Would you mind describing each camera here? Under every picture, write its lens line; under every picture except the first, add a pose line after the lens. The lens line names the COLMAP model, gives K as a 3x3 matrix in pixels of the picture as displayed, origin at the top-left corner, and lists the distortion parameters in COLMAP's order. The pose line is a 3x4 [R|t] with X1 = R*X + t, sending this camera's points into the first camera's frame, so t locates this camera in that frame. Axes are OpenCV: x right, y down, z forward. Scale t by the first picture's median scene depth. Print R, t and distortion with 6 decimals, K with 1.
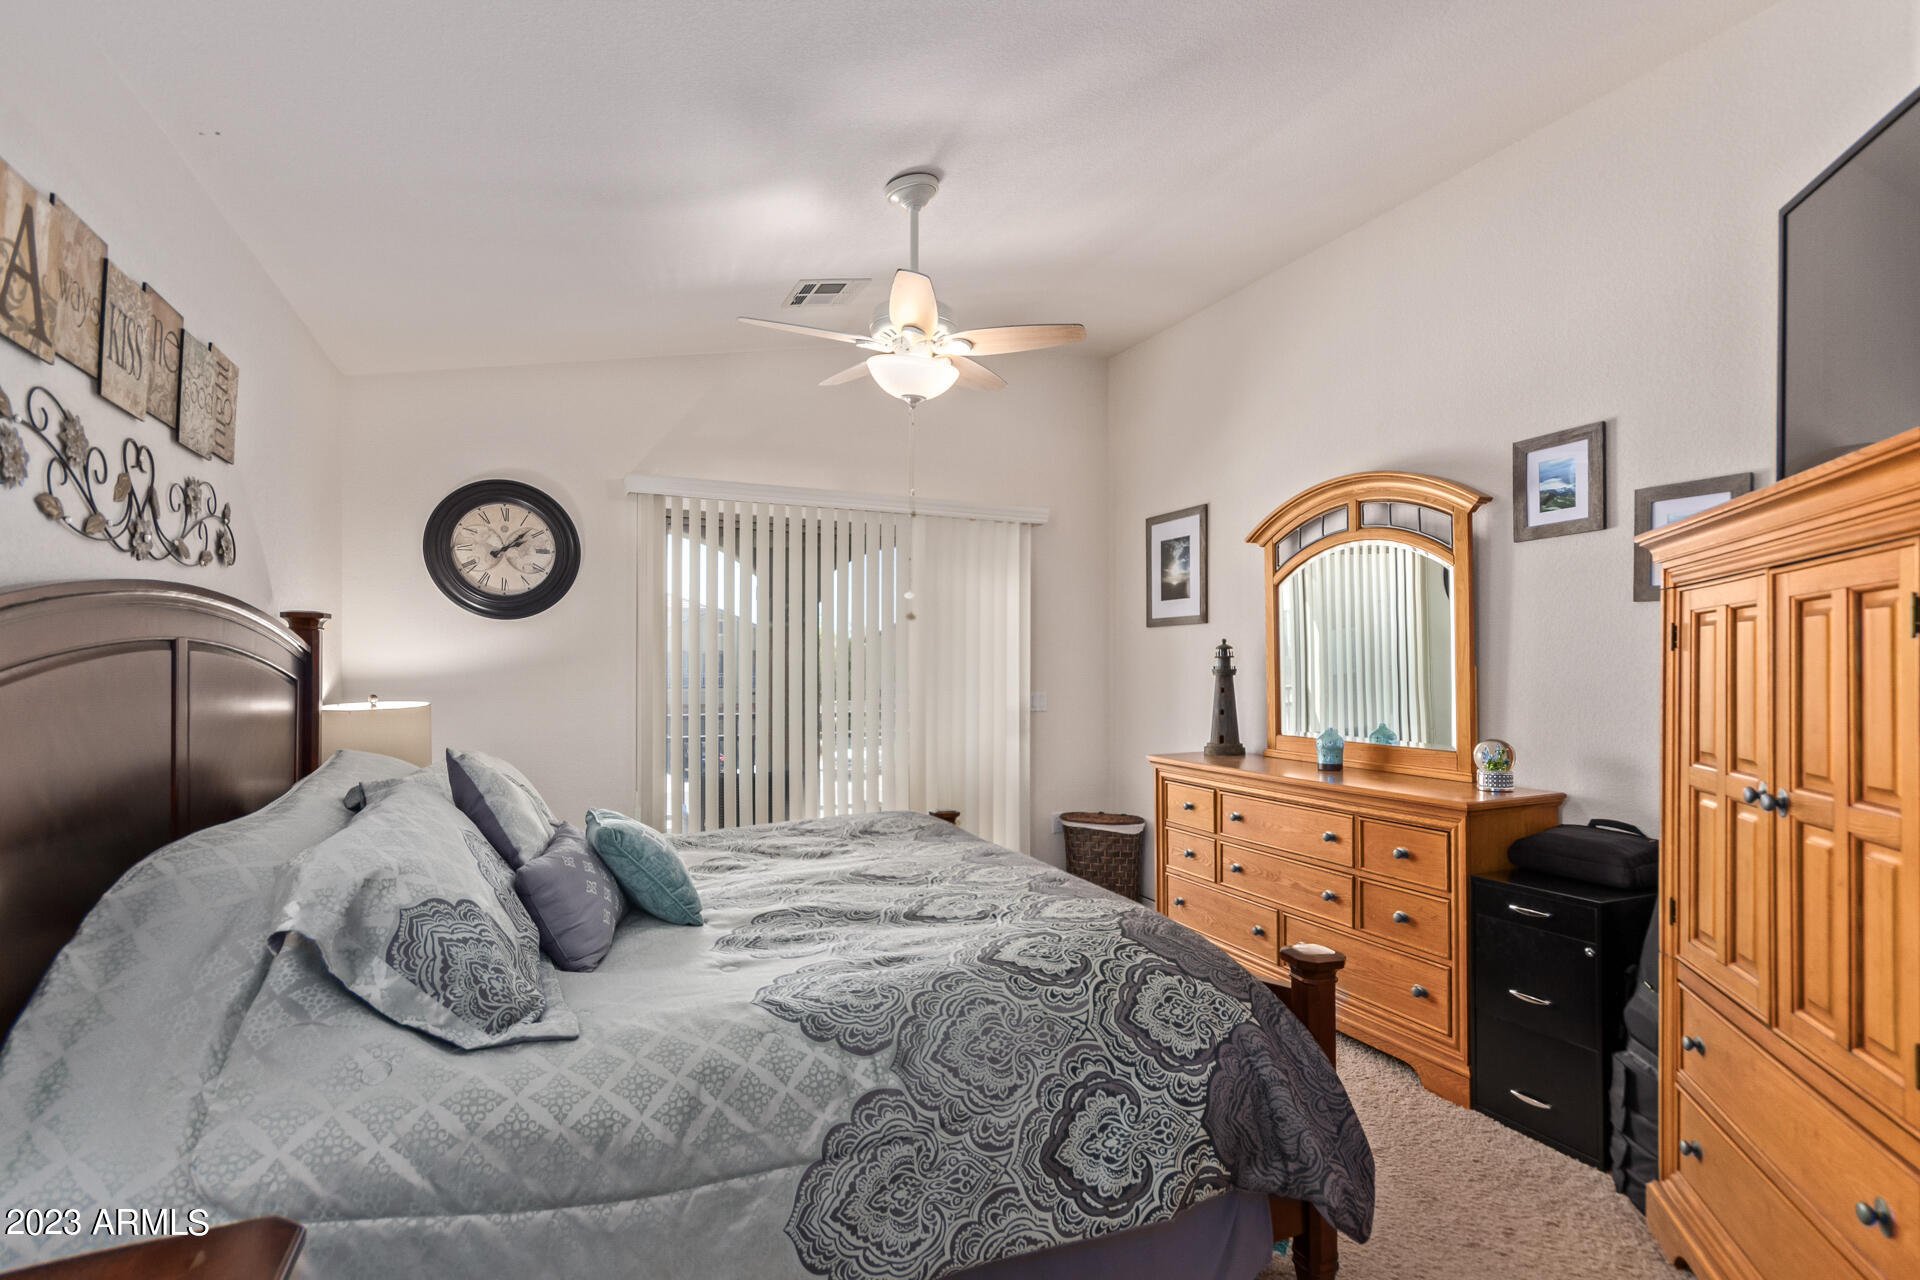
lens RADIAL K [[881.9, 0, 930.8], [0, 881.9, 661.3], [0, 0, 1]] dist [0.007288, -0.001006]
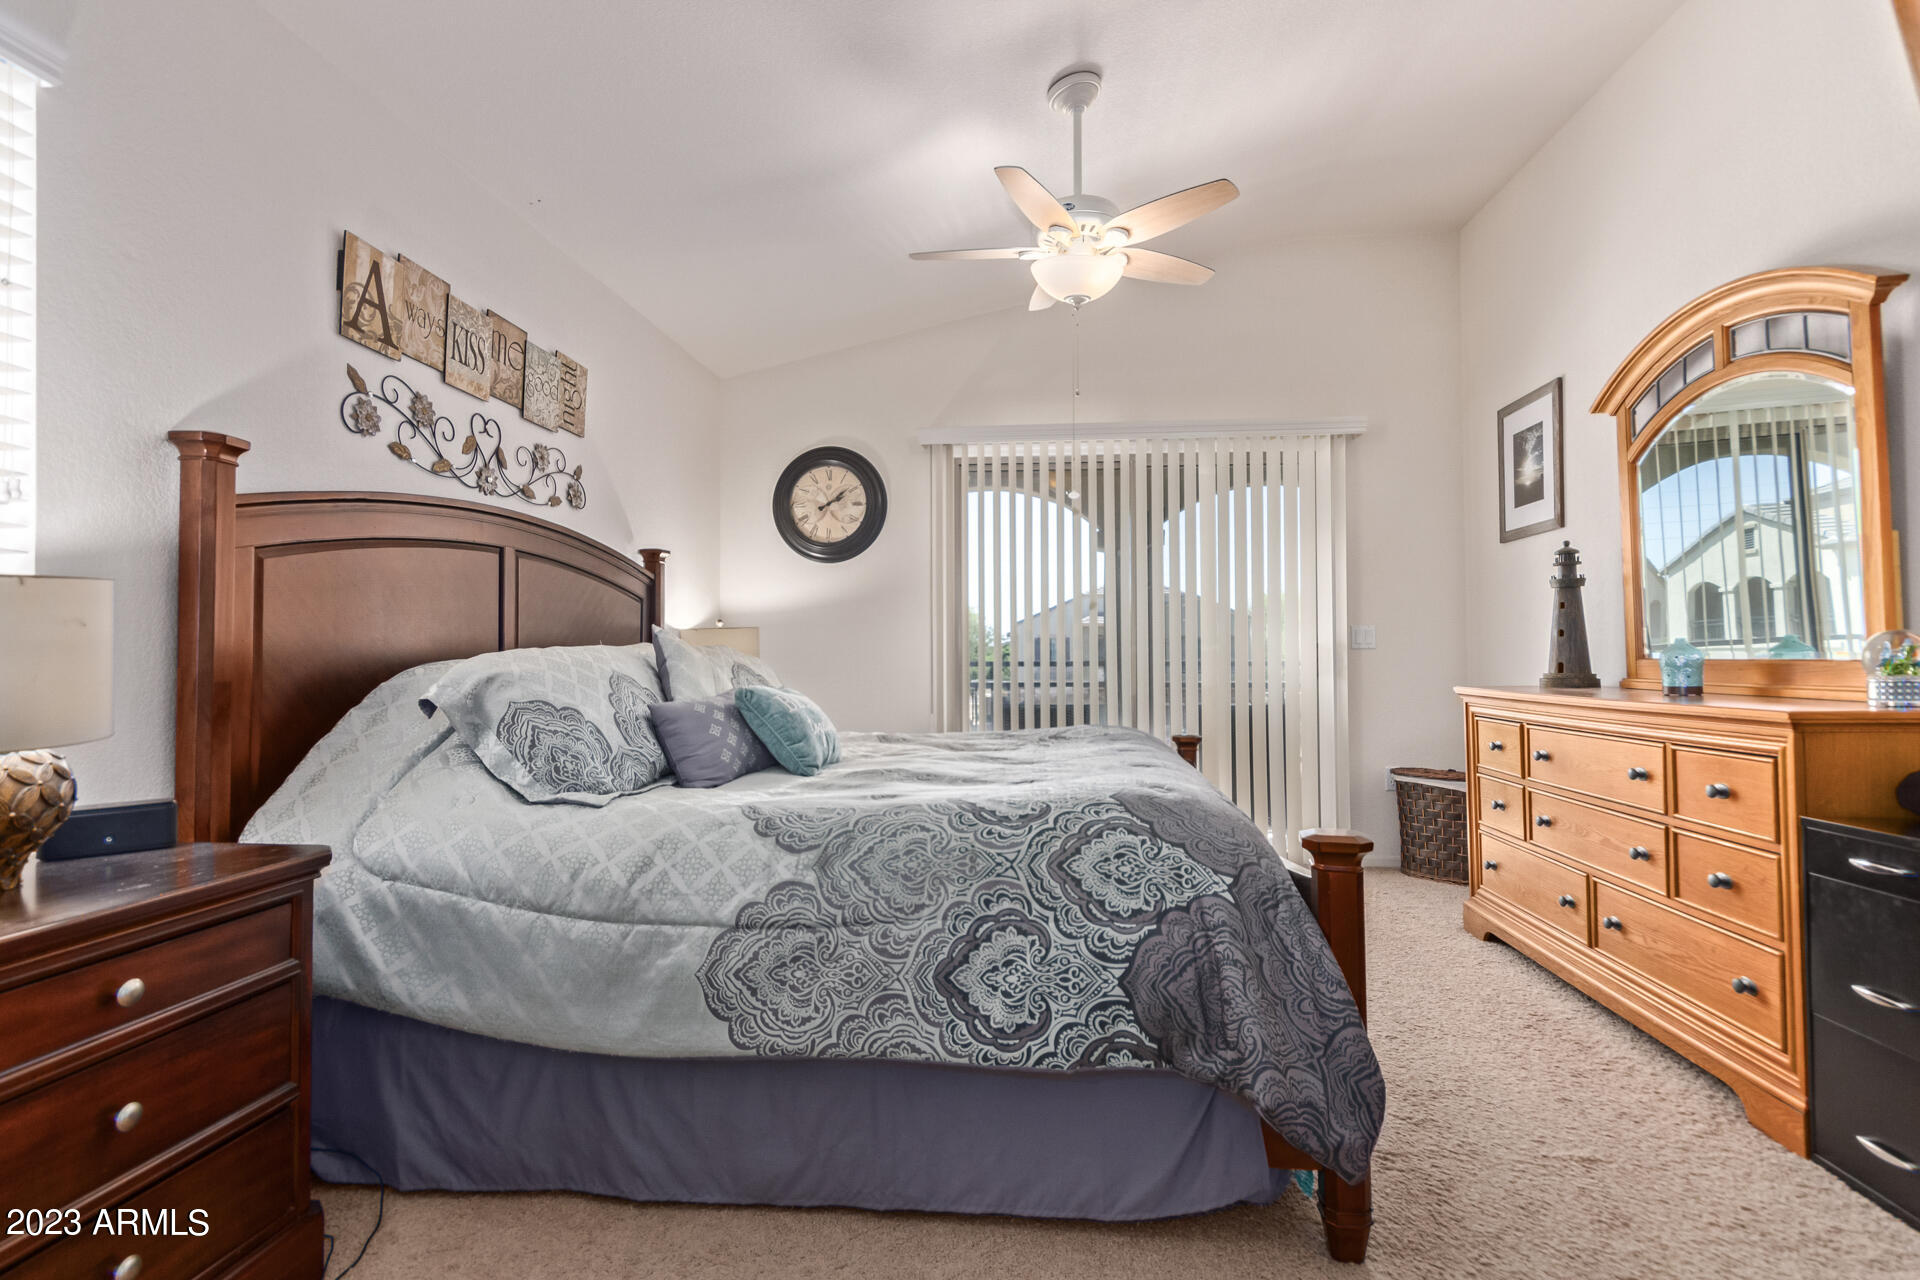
lens RADIAL K [[881.9, 0, 954.5], [0, 881.9, 637.7], [0, 0, 1]] dist [0.007288, -0.001006]
pose [[0.870269, -0.011236, -0.492448, 0.548353], [0.003832, 0.999864, -0.016042, 0.160050], [0.492561, 0.012073, 0.870194, 0.101820]]
